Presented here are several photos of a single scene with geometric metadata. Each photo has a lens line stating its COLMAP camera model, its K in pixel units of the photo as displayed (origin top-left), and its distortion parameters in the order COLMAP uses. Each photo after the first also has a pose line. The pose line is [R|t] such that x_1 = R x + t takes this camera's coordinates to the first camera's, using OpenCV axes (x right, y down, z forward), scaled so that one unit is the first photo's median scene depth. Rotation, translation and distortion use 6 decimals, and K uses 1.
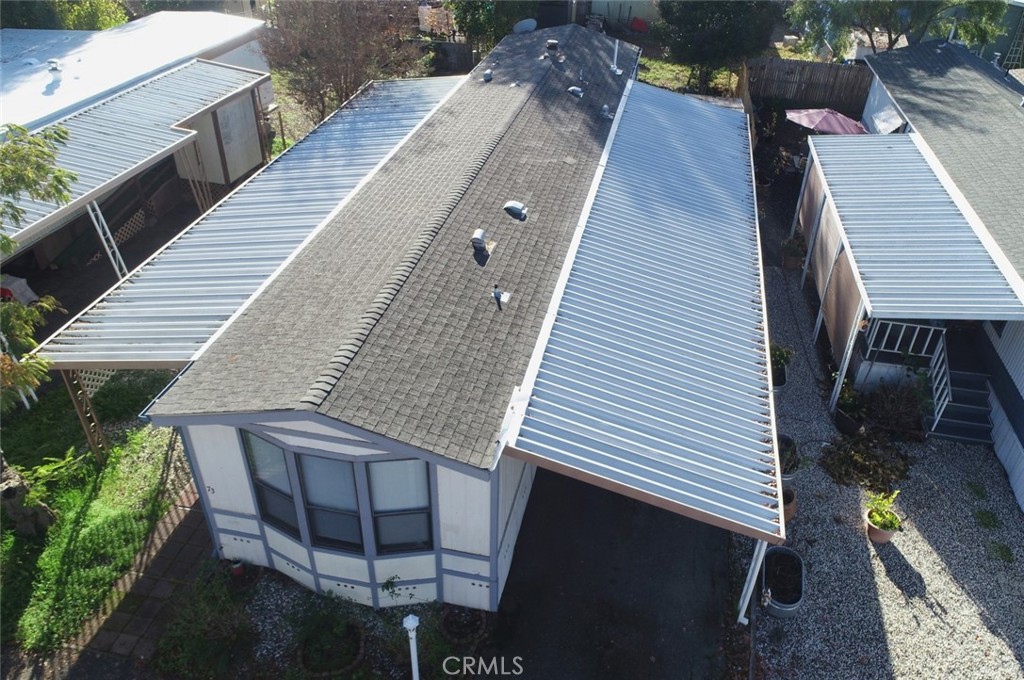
lens RADIAL K [[698.6, 0, 513.9], [0, 698.6, 347.9], [0, 0, 1]] dist [0.003270, -0.003120]
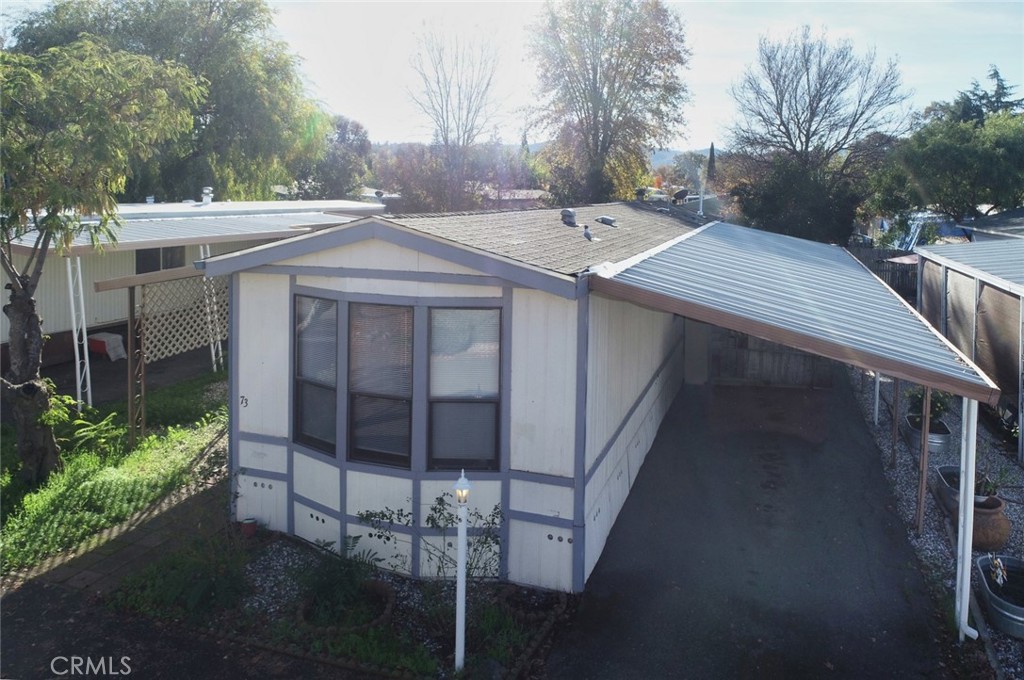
lens RADIAL K [[698.6, 0, 502.0], [0, 698.6, 283.8], [0, 0, 1]] dist [0.003270, -0.003120]
pose [[0.989696, 0.001319, -0.143176, -0.004049], [-0.073836, 0.861446, -0.502453, 0.451047], [0.122676, 0.507847, 0.852668, 0.230257]]
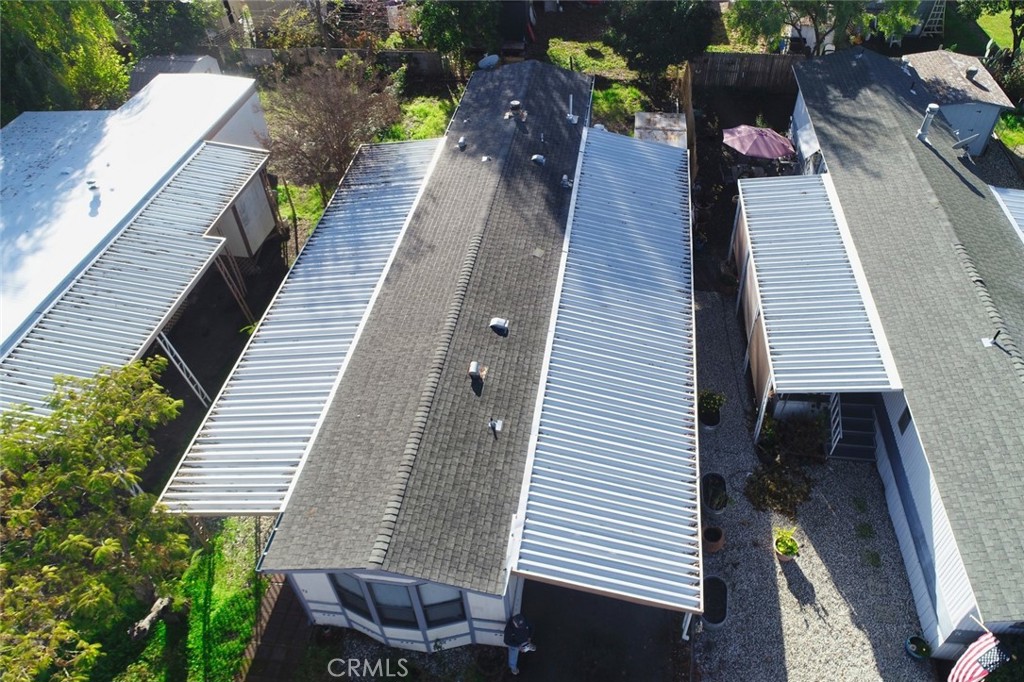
lens RADIAL K [[653.9, 0, 513.8], [0, 653.9, 338.7], [0, 0, 1]] dist [0.001107, -0.001888]
pose [[0.995807, -0.091293, 0.005755, 0.024388], [0.089665, 0.986630, 0.136091, -0.412955], [-0.018103, -0.135005, 0.990680, -0.230776]]
